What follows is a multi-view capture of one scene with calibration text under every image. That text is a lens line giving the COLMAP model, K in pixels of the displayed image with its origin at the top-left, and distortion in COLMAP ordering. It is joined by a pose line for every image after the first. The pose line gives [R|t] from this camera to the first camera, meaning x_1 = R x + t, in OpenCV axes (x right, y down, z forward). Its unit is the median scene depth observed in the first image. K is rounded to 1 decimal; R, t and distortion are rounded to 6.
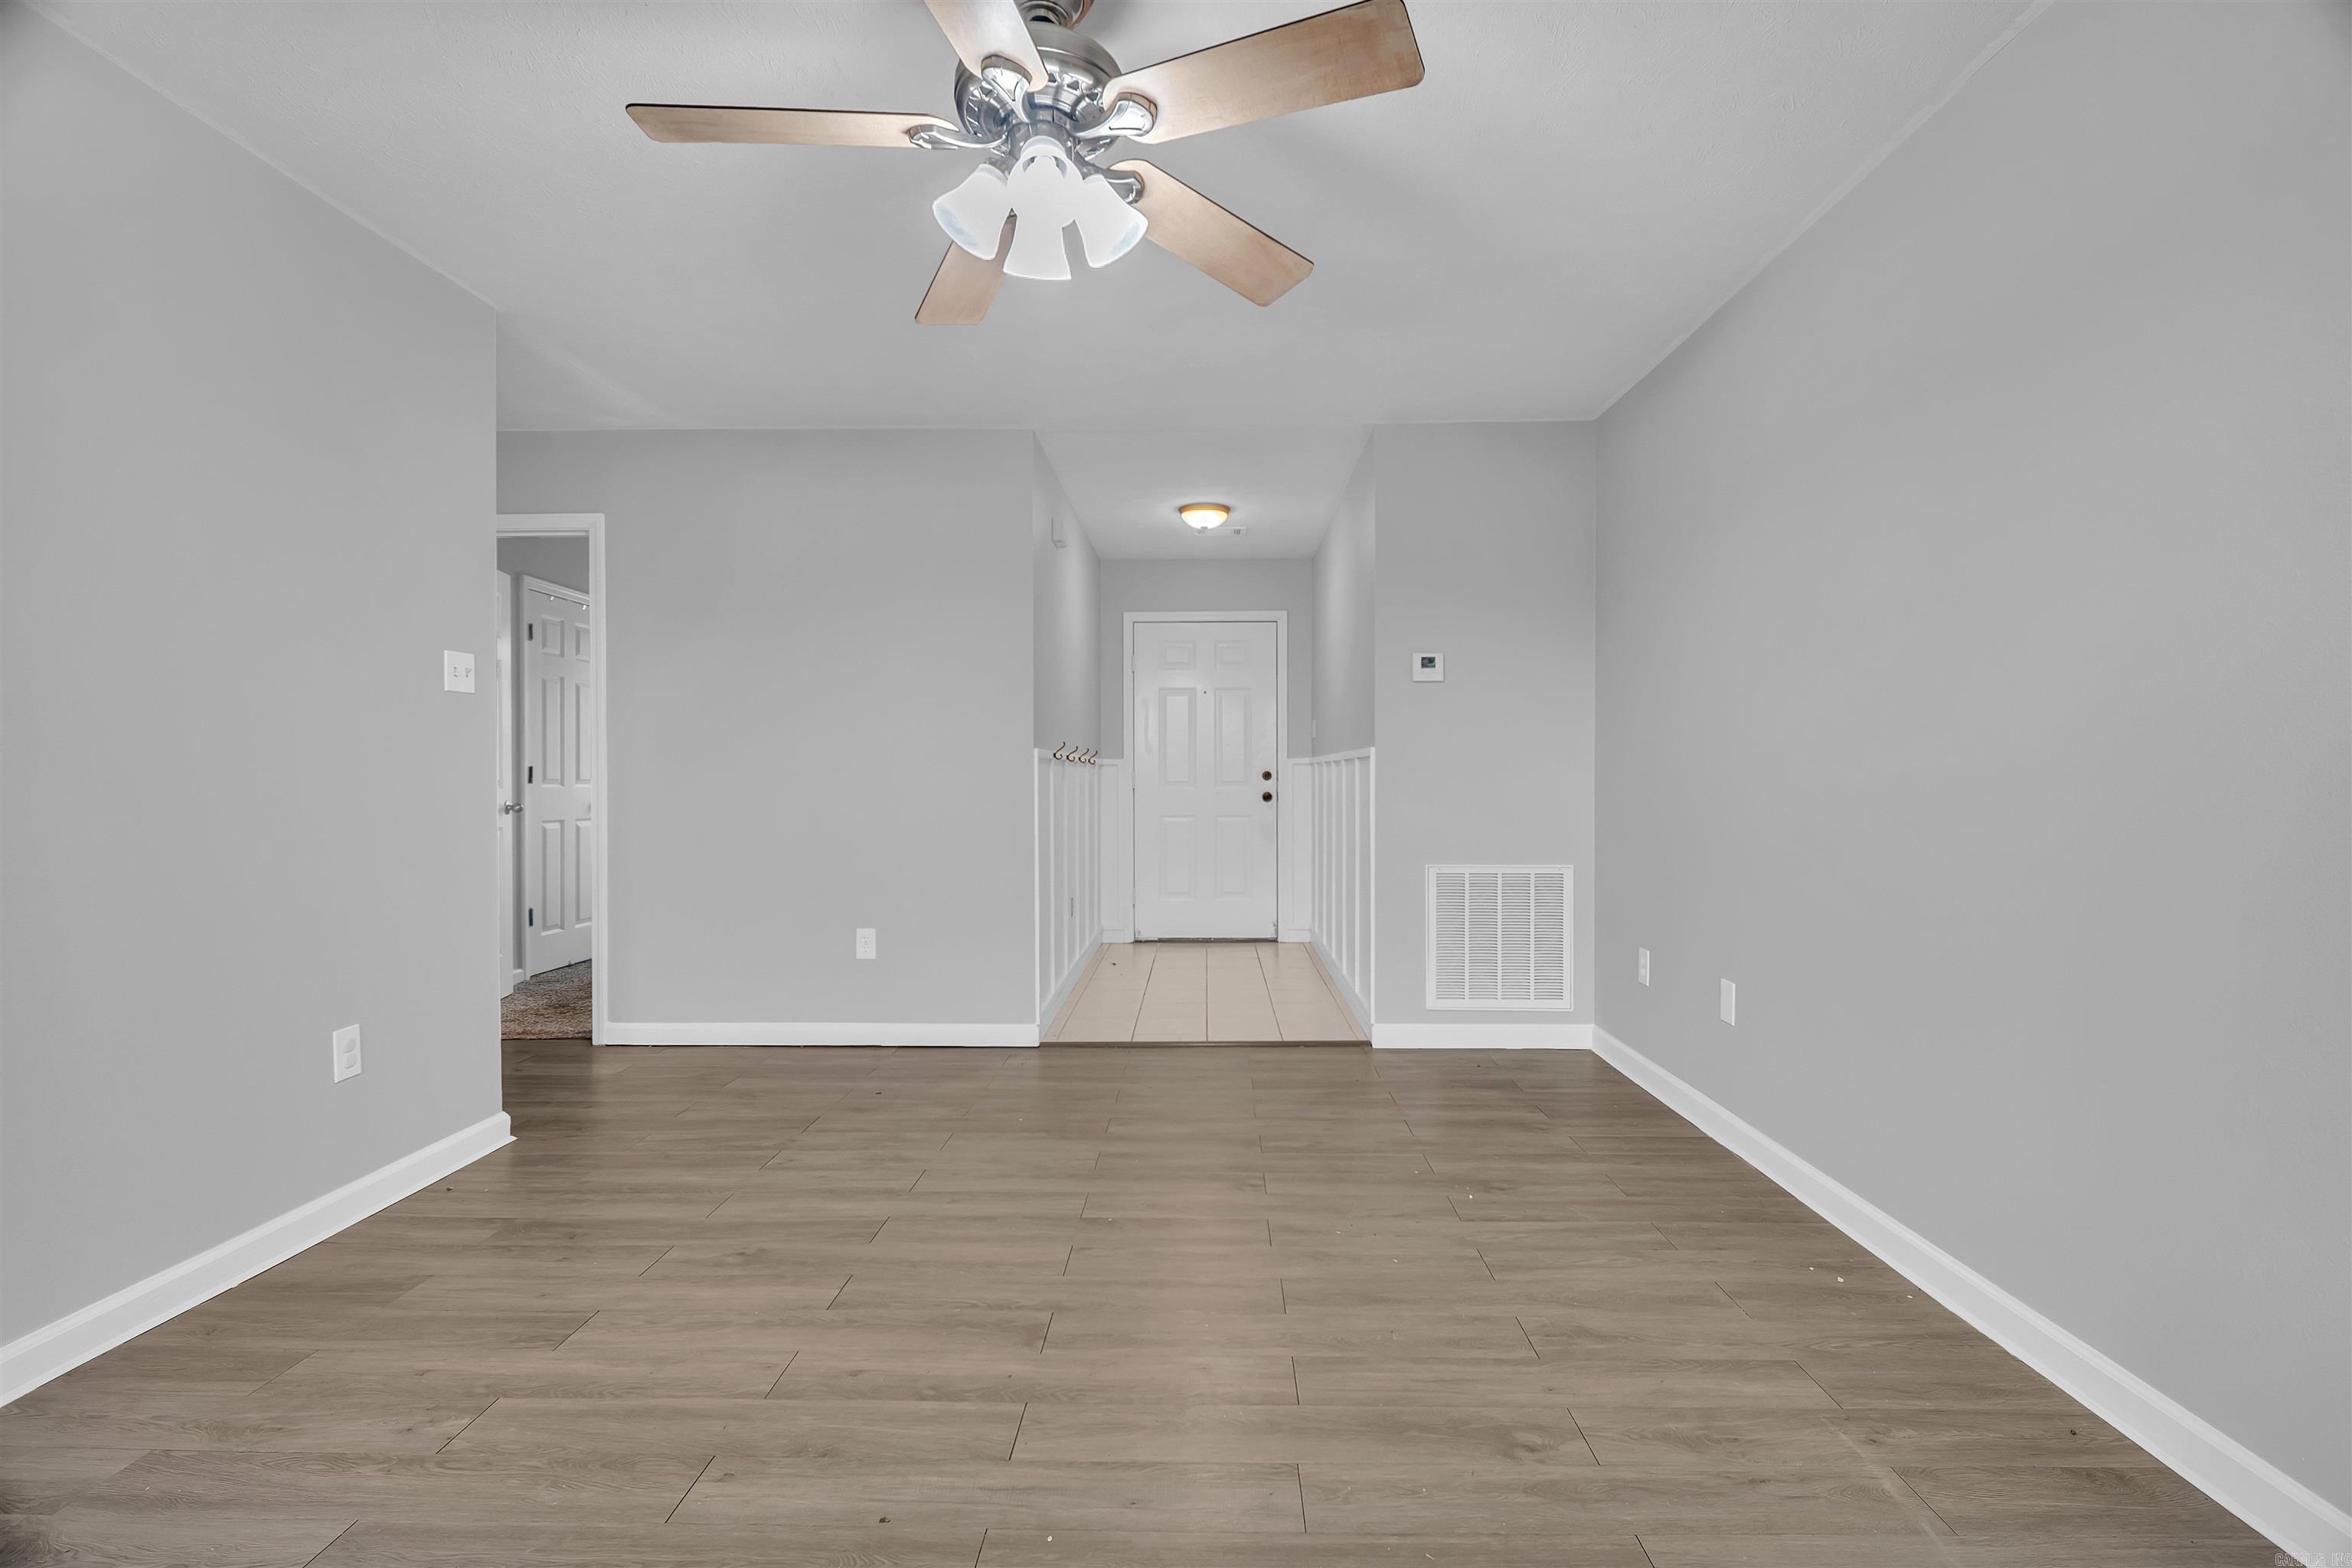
lens RADIAL K [[1099.8, 0, 1197.5], [0, 1099.8, 787.2], [0, 0, 1]] dist [0.004205, -0.008290]
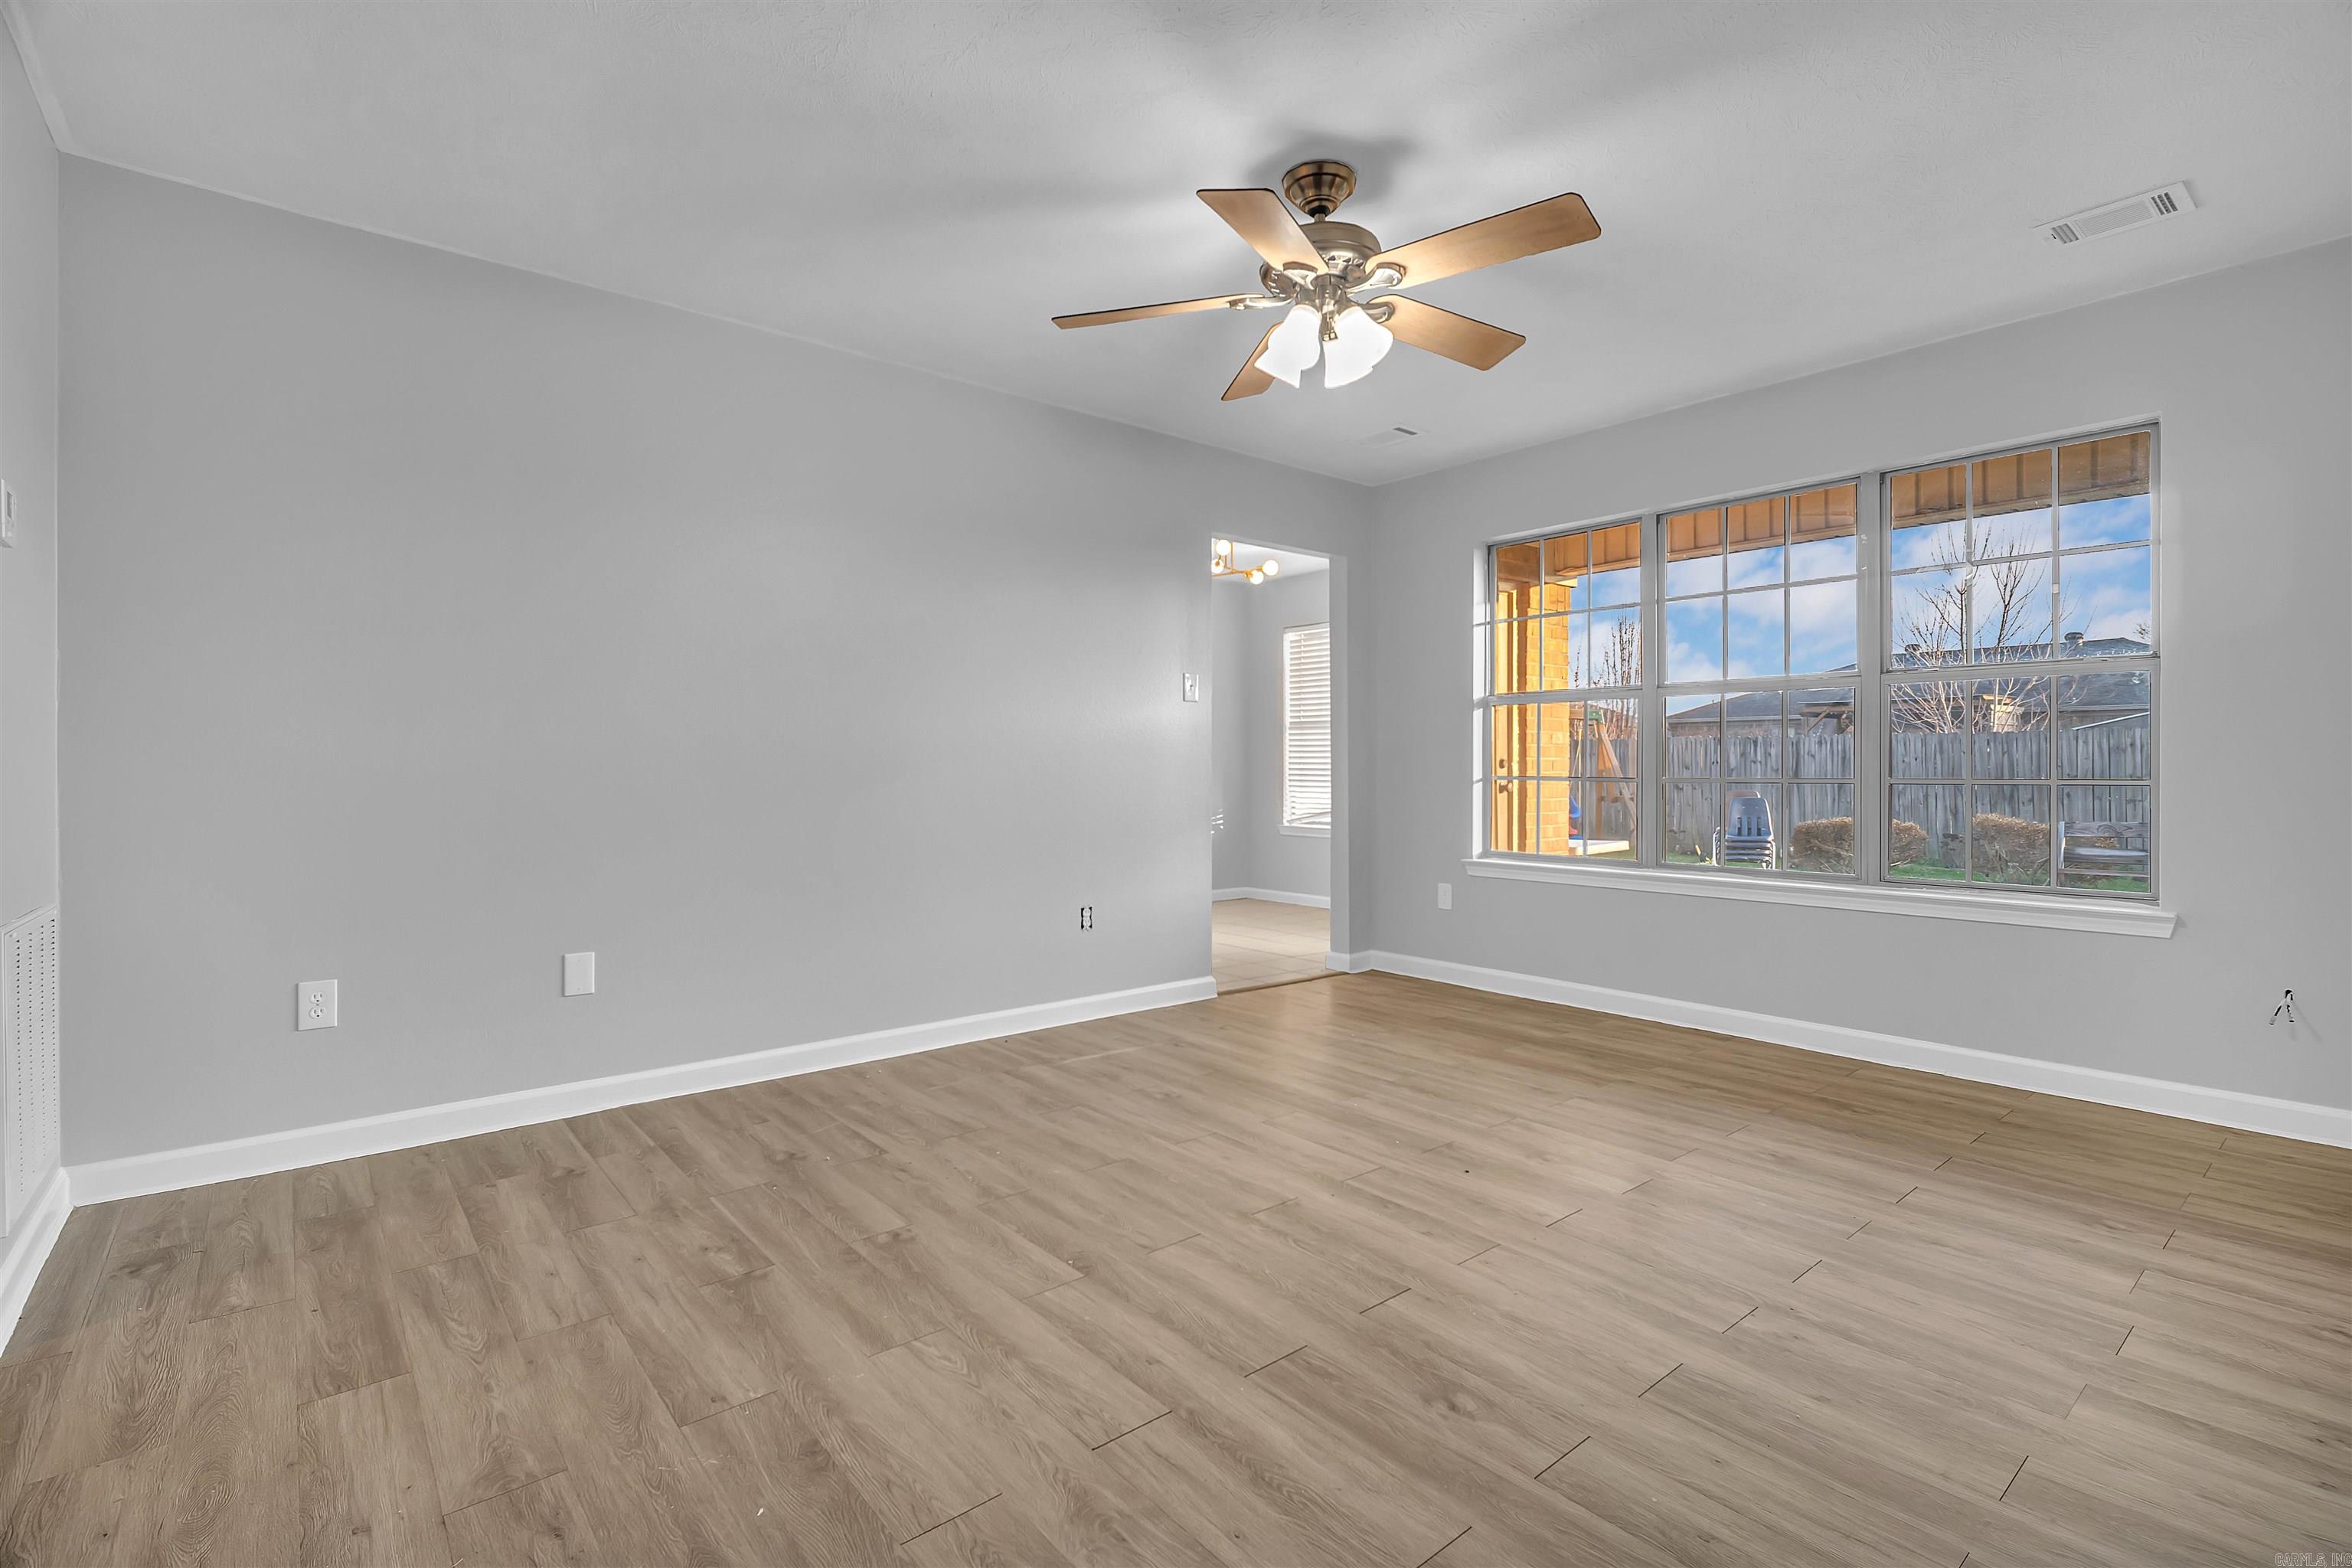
lens RADIAL K [[1099.0, 0, 1150.2], [0, 1099.0, 768.9], [0, 0, 1]] dist [0.003790, -0.006704]
pose [[-0.646290, 0.001162, 0.763091, -0.743202], [0.009977, 0.999926, 0.006927, -0.001117], [-0.763027, 0.012090, -0.646254, 1.432324]]
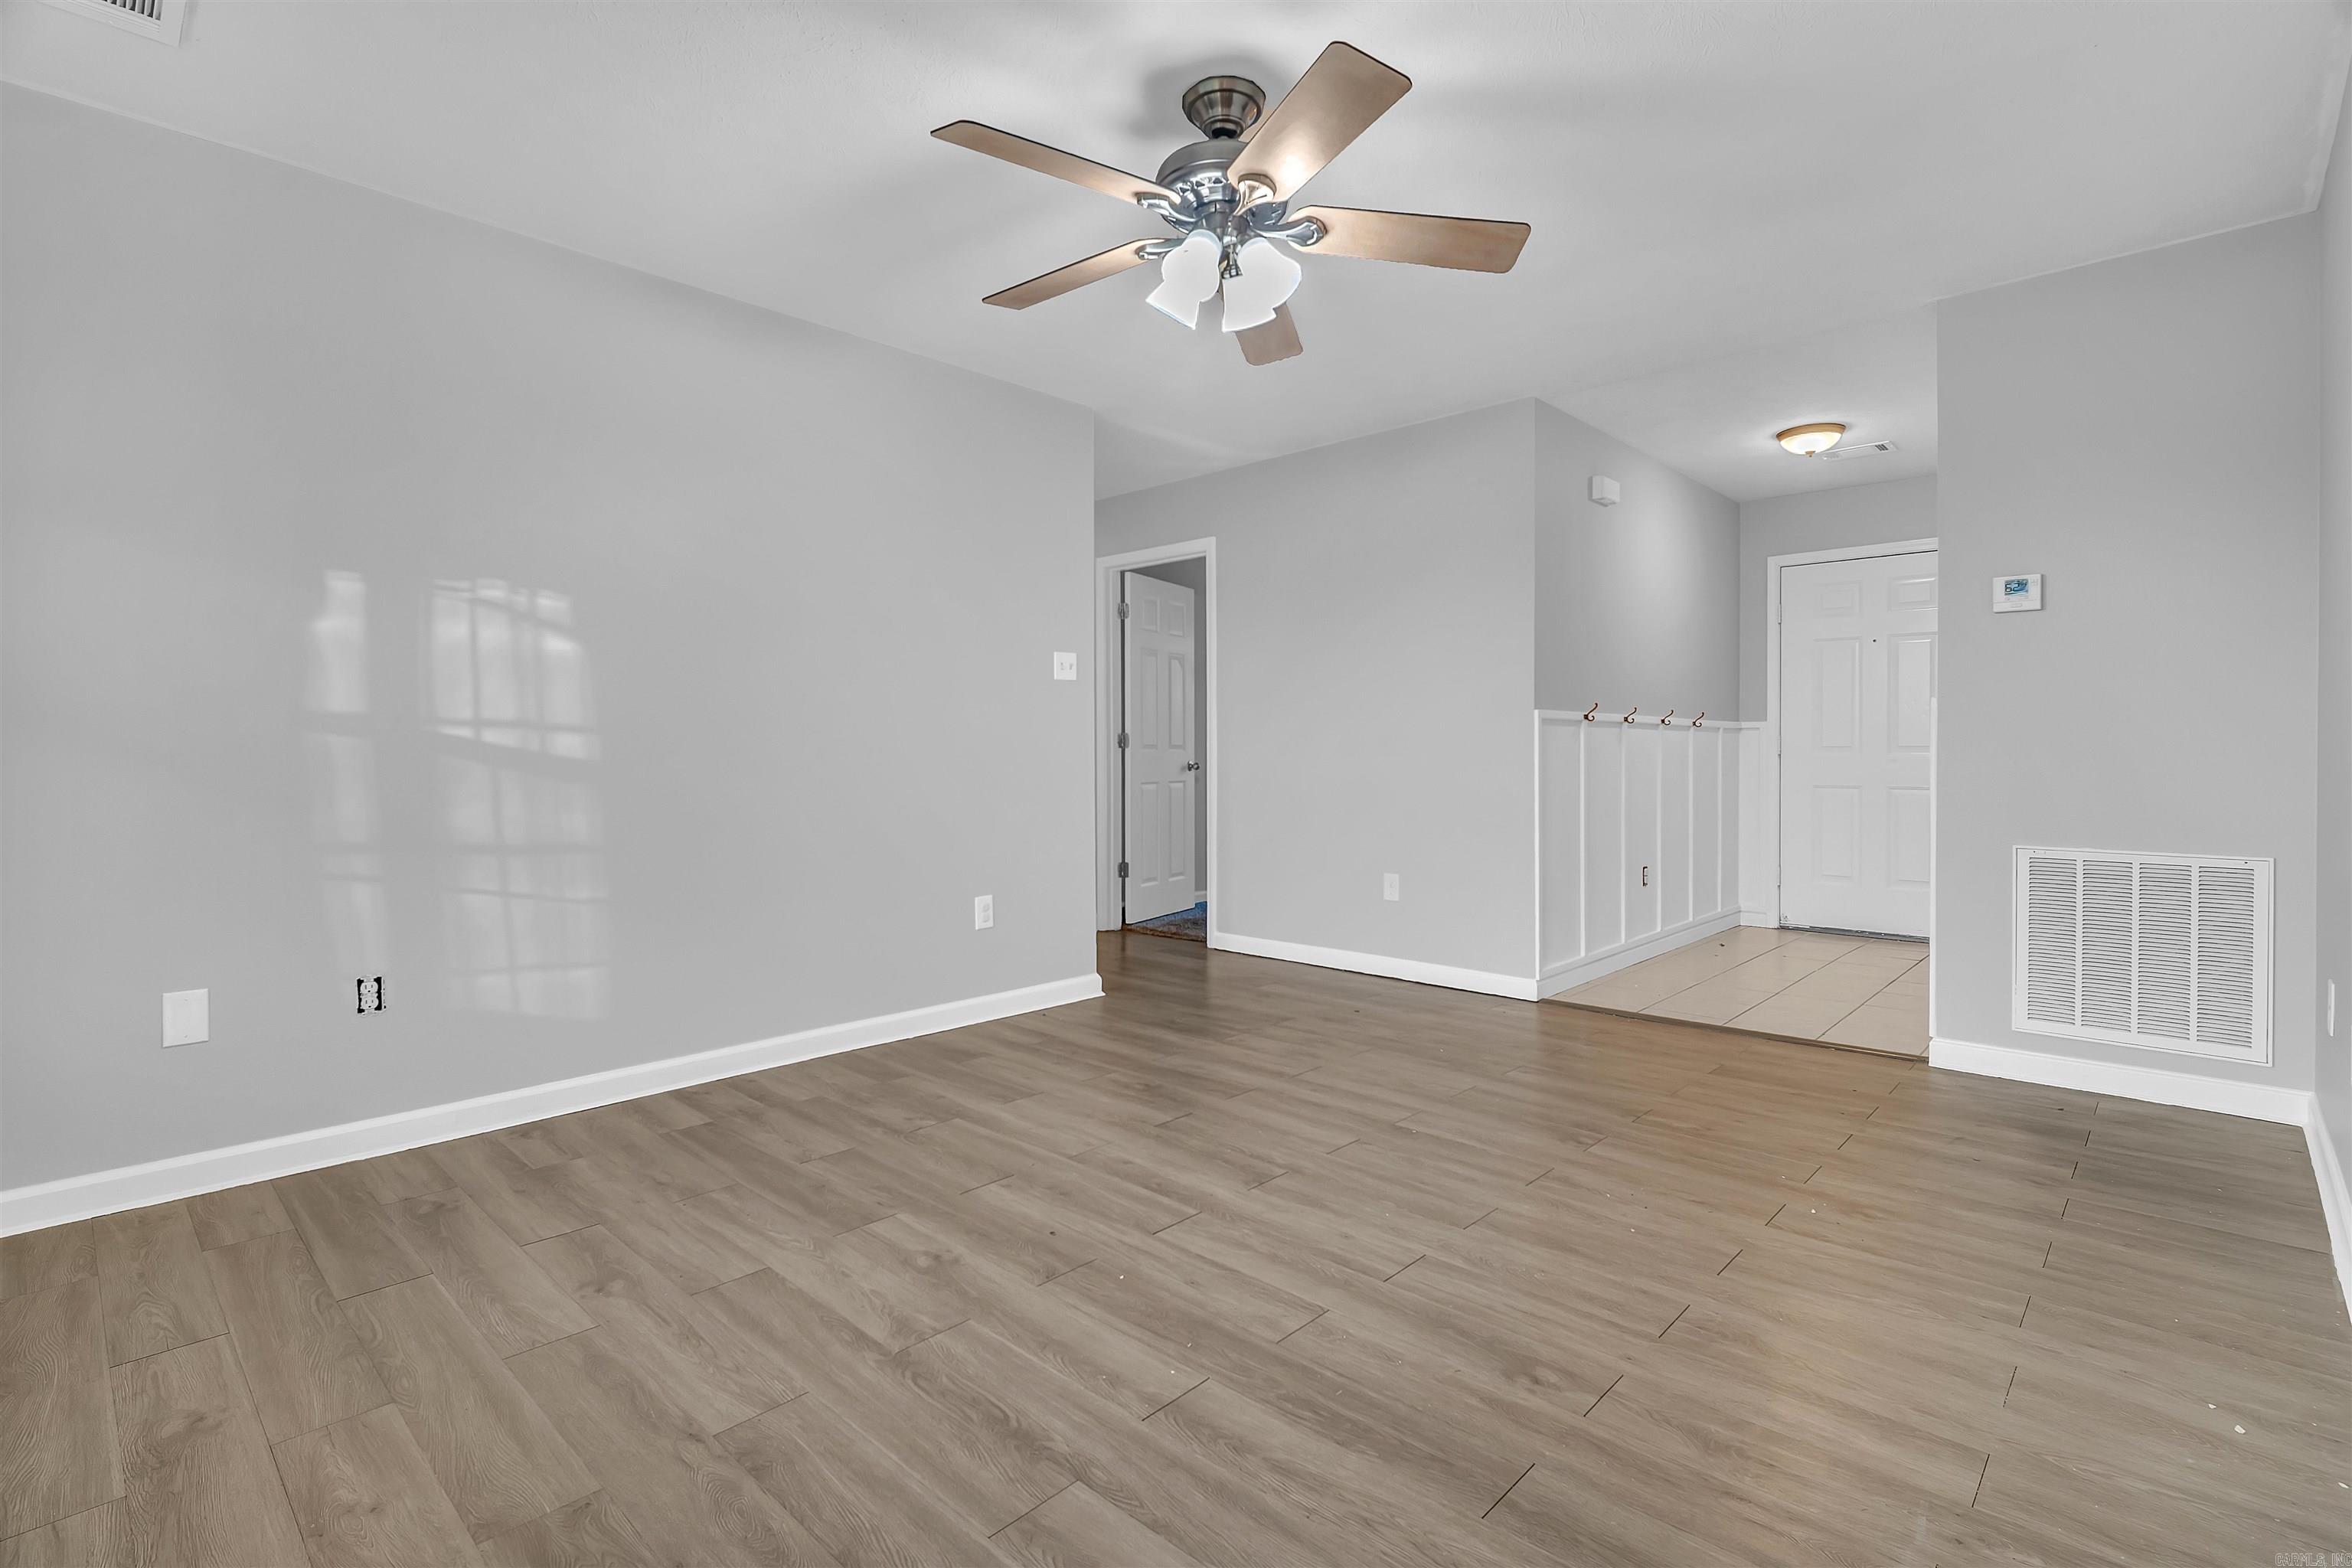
lens RADIAL K [[1099.0, 0, 1150.2], [0, 1099.0, 768.9], [0, 0, 1]] dist [0.003790, -0.006704]
pose [[0.730011, 0.010775, -0.683350, 0.453591], [-0.006543, 0.999940, 0.008776, 0.020082], [0.683404, -0.001935, 0.730038, 0.012904]]
